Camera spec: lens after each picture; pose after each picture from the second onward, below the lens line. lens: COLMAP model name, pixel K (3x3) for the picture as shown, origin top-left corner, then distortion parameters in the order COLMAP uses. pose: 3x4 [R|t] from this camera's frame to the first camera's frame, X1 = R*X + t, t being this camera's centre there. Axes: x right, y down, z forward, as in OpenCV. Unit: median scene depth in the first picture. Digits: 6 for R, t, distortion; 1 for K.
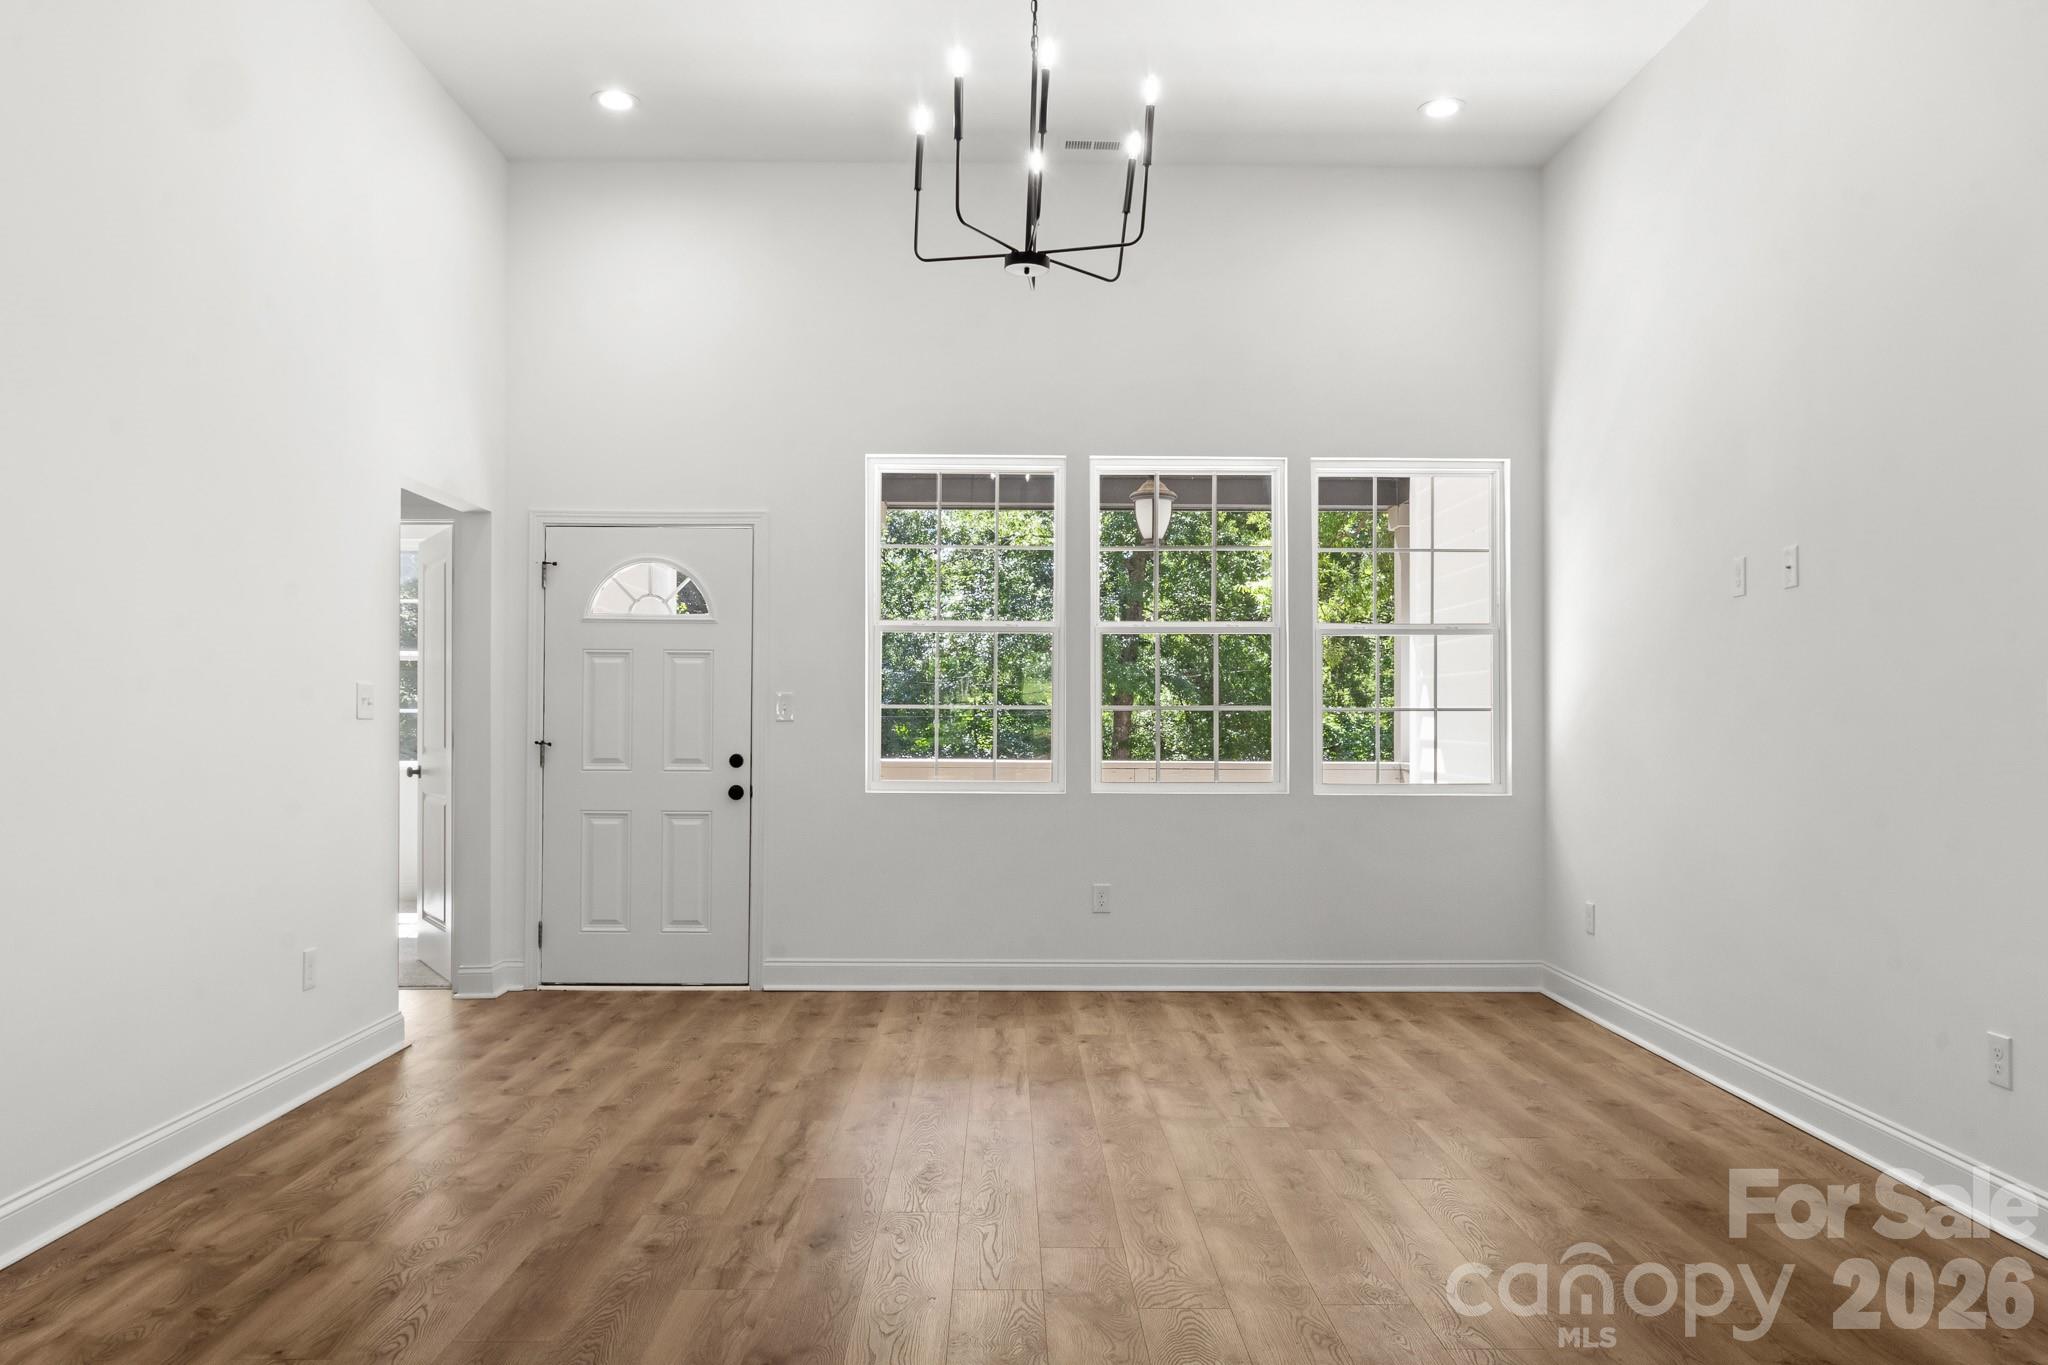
lens RADIAL K [[1449.4, 0, 1015.7], [0, 1449.4, 610.8], [0, 0, 1]] dist [0.000301, -0.002095]
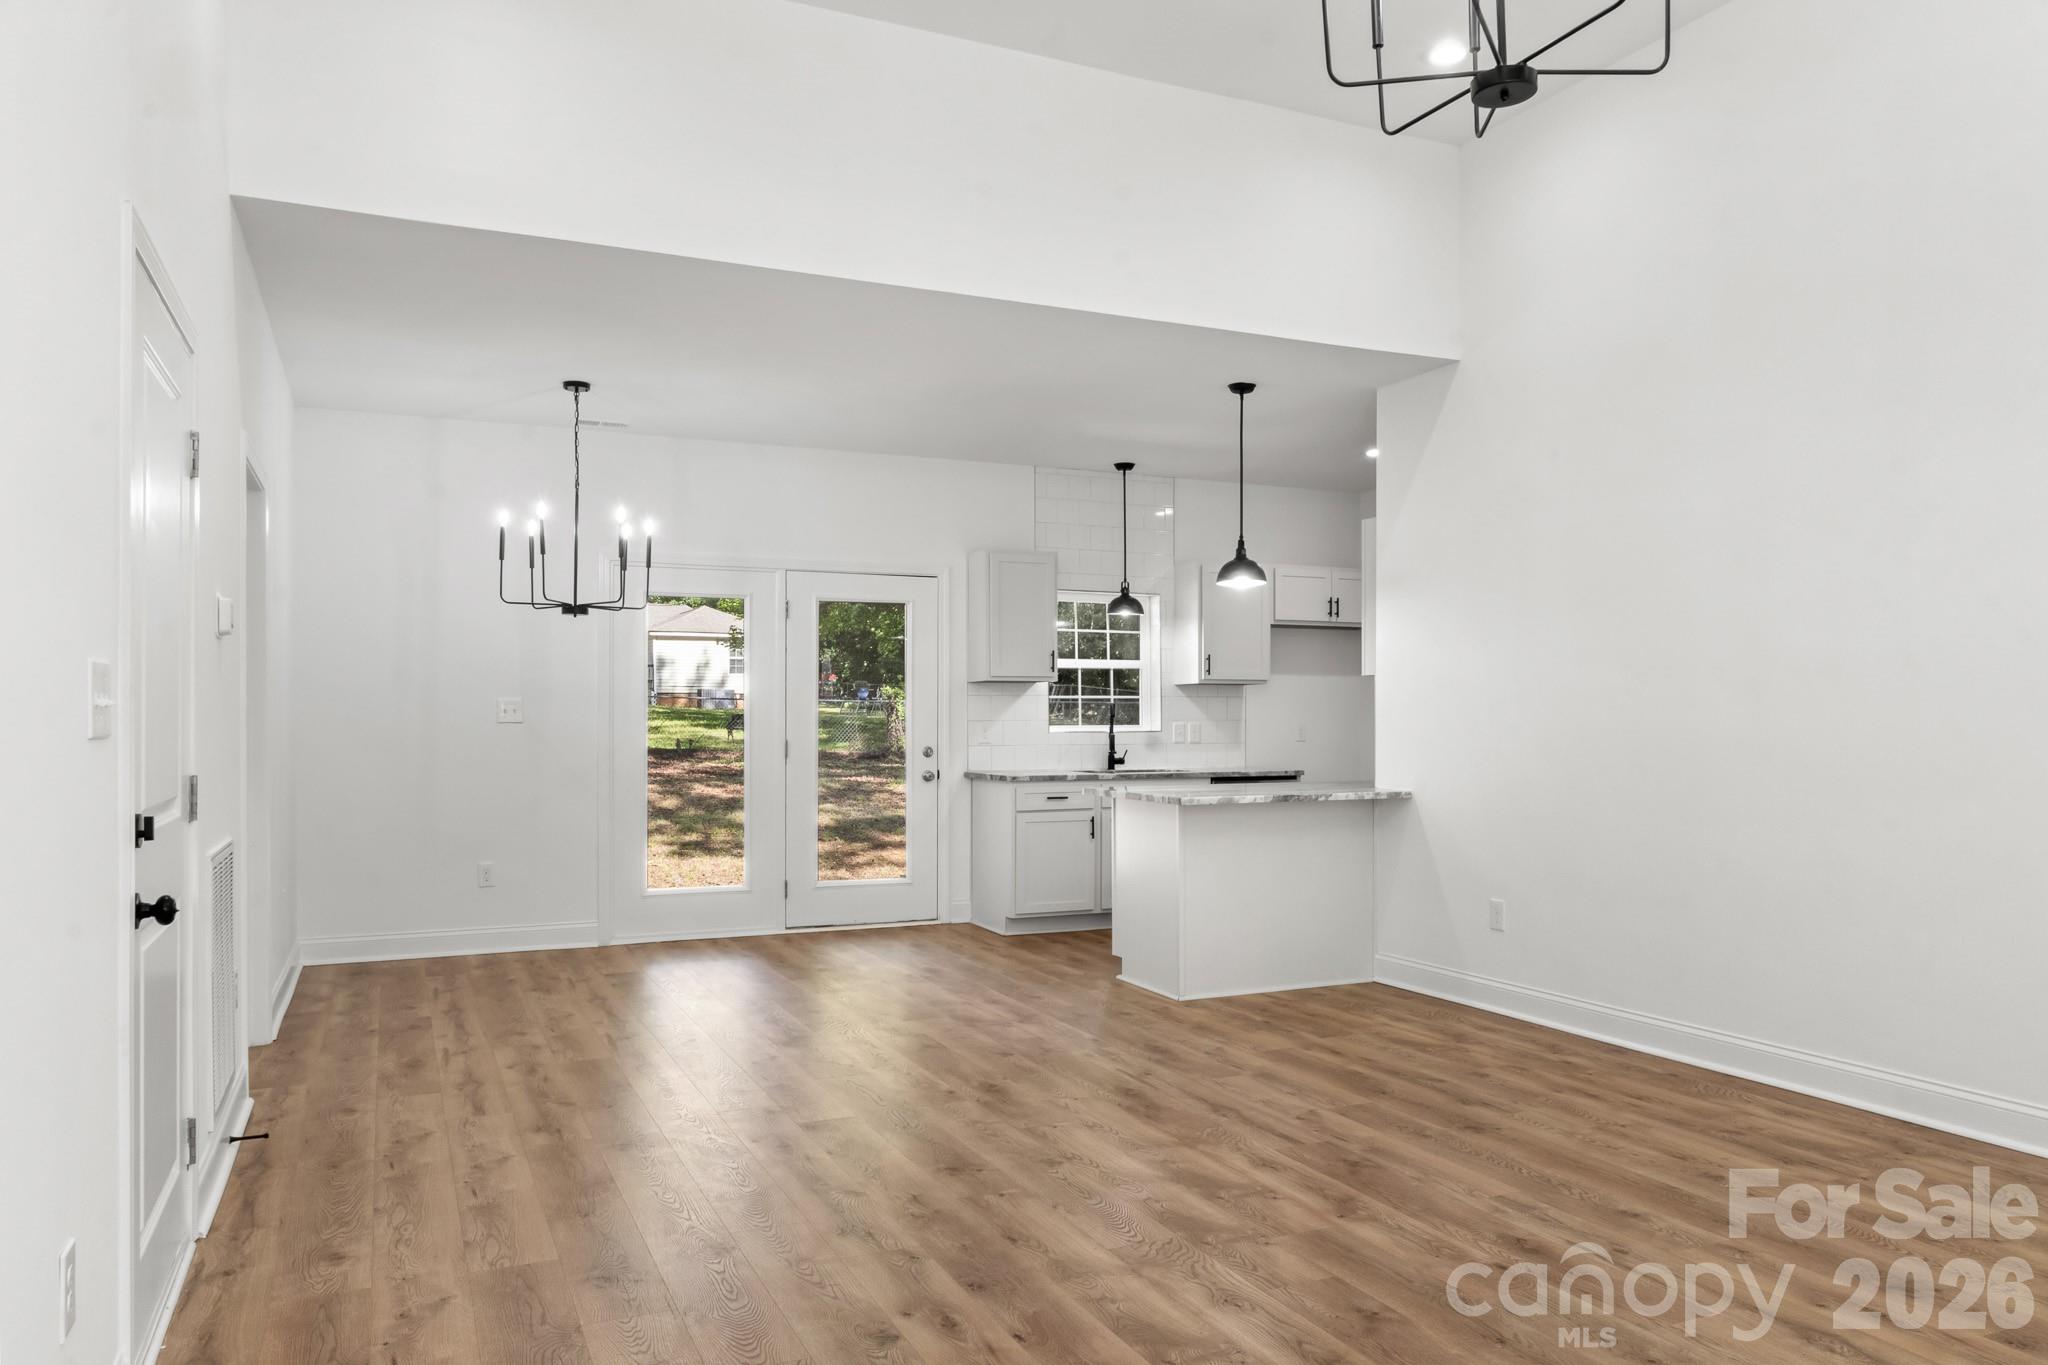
lens RADIAL K [[1404.2, 0, 1020.4], [0, 1404.2, 716.7], [0, 0, 1]] dist [-0.001275, -0.000890]
pose [[-0.914267, -0.002122, -0.405107, 0.501577], [0.027679, 0.997322, -0.067692, 0.111585], [0.404166, -0.073101, -0.911760, 1.539365]]
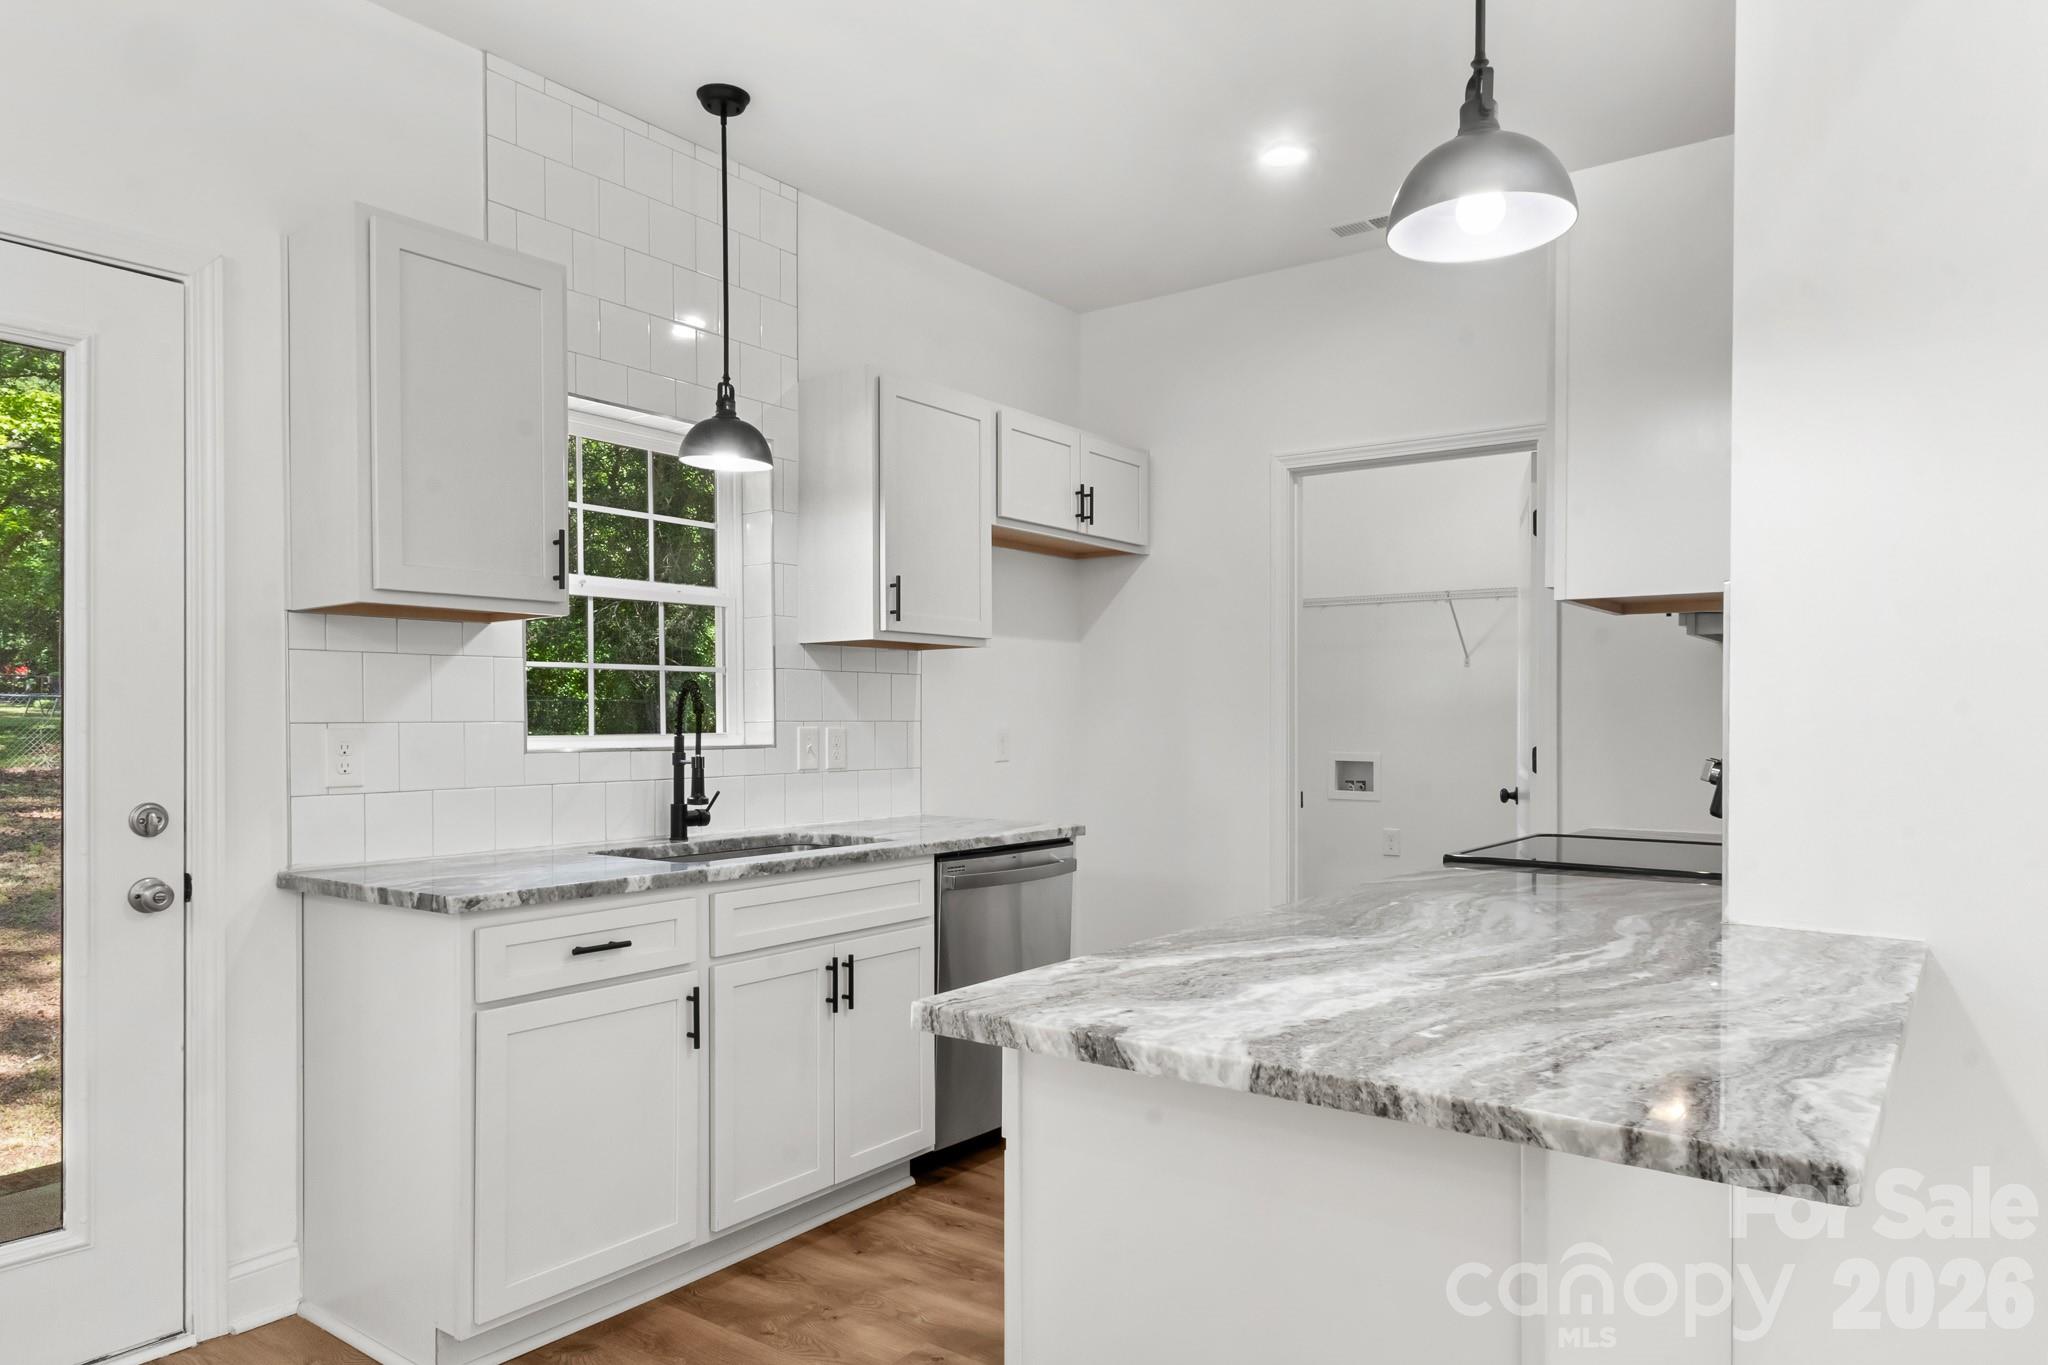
lens RADIAL K [[1319.4, 0, 1026.3], [0, 1319.4, 726.8], [0, 0, 1]] dist [0.005953, 0.000975]
pose [[-0.599055, 0.001924, -0.800705, 0.025745], [0.056783, 0.997581, -0.040087, 0.021668], [0.798692, -0.069481, -0.597716, 0.263713]]
